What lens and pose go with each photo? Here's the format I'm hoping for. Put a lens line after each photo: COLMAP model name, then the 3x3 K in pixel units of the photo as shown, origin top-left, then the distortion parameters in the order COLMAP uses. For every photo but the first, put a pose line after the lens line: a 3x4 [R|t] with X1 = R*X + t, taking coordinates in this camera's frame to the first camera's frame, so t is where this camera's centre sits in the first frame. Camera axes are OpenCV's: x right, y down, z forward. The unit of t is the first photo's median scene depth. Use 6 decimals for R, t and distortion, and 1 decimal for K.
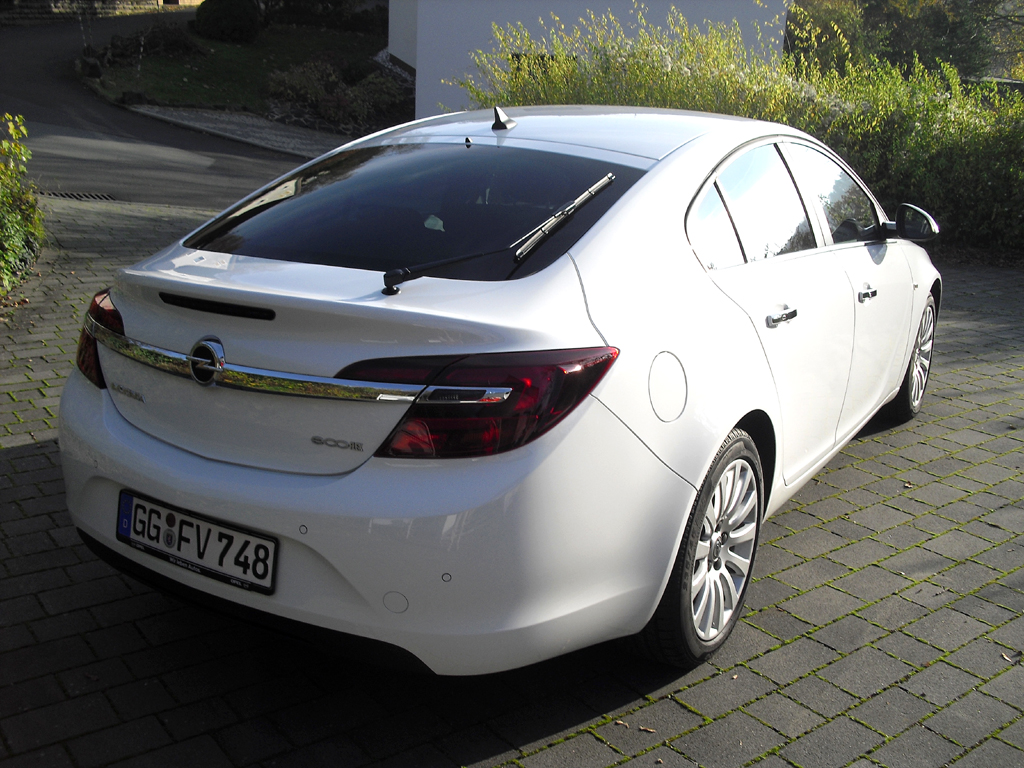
lens RADIAL K [[1051.2, 0, 512.0], [0, 1051.2, 384.0], [0, 0, 1]] dist [-0.204524, 0.217640]
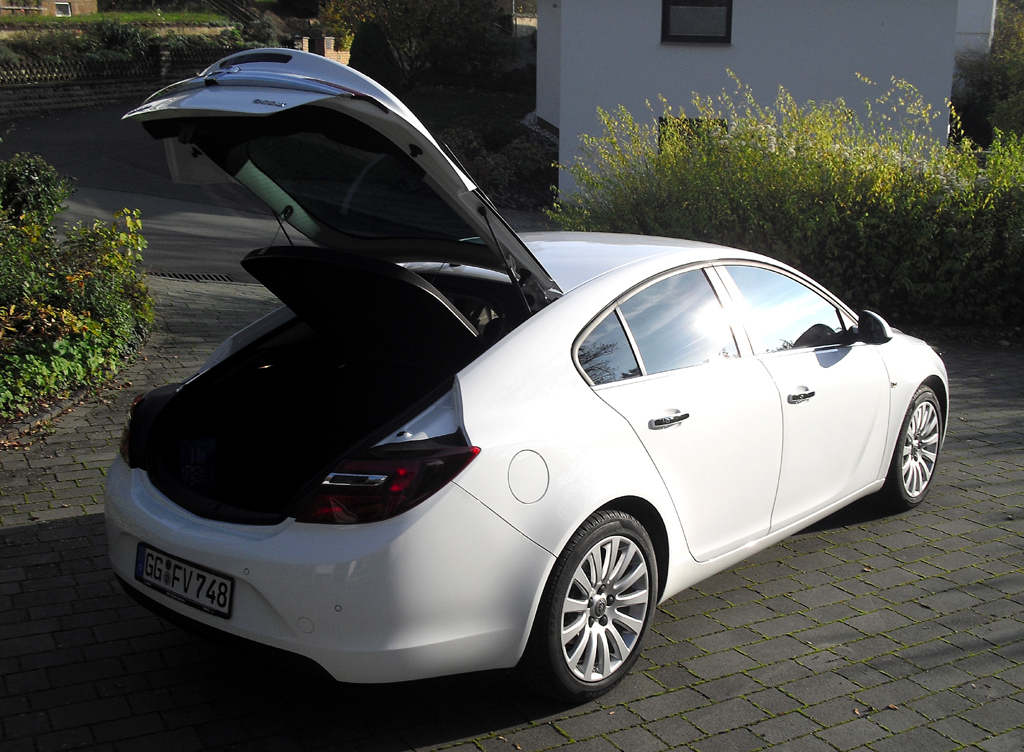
lens RADIAL K [[1140.5, 0, 512.0], [0, 1140.5, 376.0], [0, 0, 1]] dist [-0.192863, 0.169412]
pose [[0.989374, 0.006218, -0.145262, 0.248365], [-0.017672, 0.996821, -0.077690, -0.008877], [0.144317, 0.079431, 0.986338, -0.316648]]
